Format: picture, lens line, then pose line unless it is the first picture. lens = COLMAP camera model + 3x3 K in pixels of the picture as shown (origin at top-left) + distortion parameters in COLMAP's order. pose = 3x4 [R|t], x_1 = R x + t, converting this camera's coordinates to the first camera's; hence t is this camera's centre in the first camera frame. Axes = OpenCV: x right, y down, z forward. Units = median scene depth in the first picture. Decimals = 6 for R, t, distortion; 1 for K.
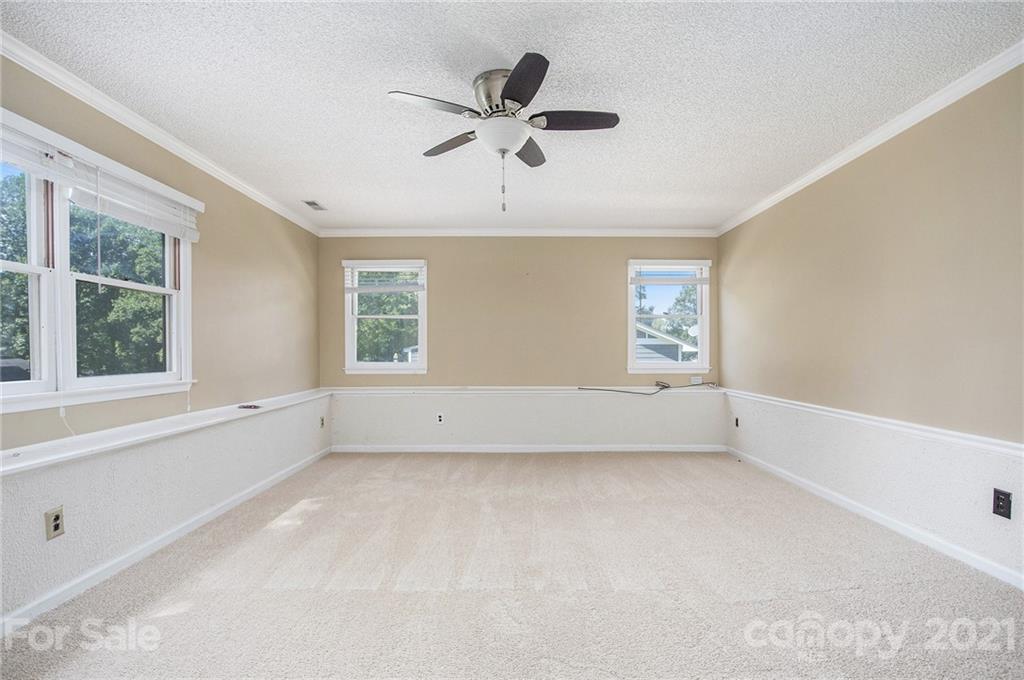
lens RADIAL K [[489.9, 0, 514.1], [0, 489.9, 352.1], [0, 0, 1]] dist [0.020722, 0.000142]
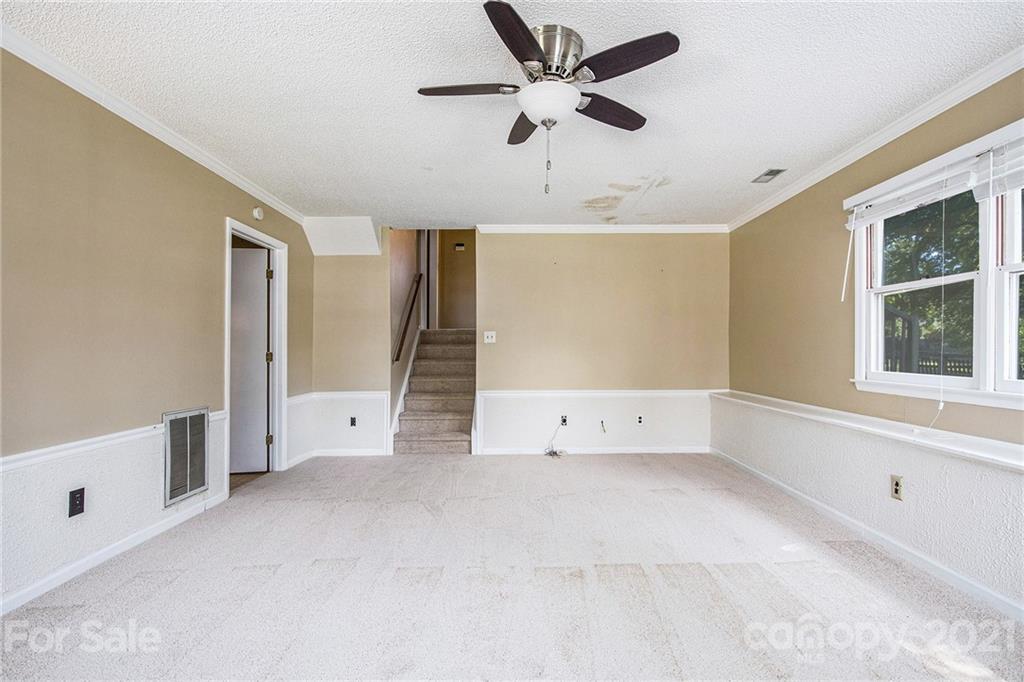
lens RADIAL K [[489.9, 0, 514.1], [0, 489.9, 353.1], [0, 0, 1]] dist [0.020722, 0.000142]
pose [[-0.999749, 0.007678, 0.021068, 0.025365], [0.007273, 0.999788, -0.019256, 0.014809], [-0.021211, -0.019098, -0.999593, 2.066819]]
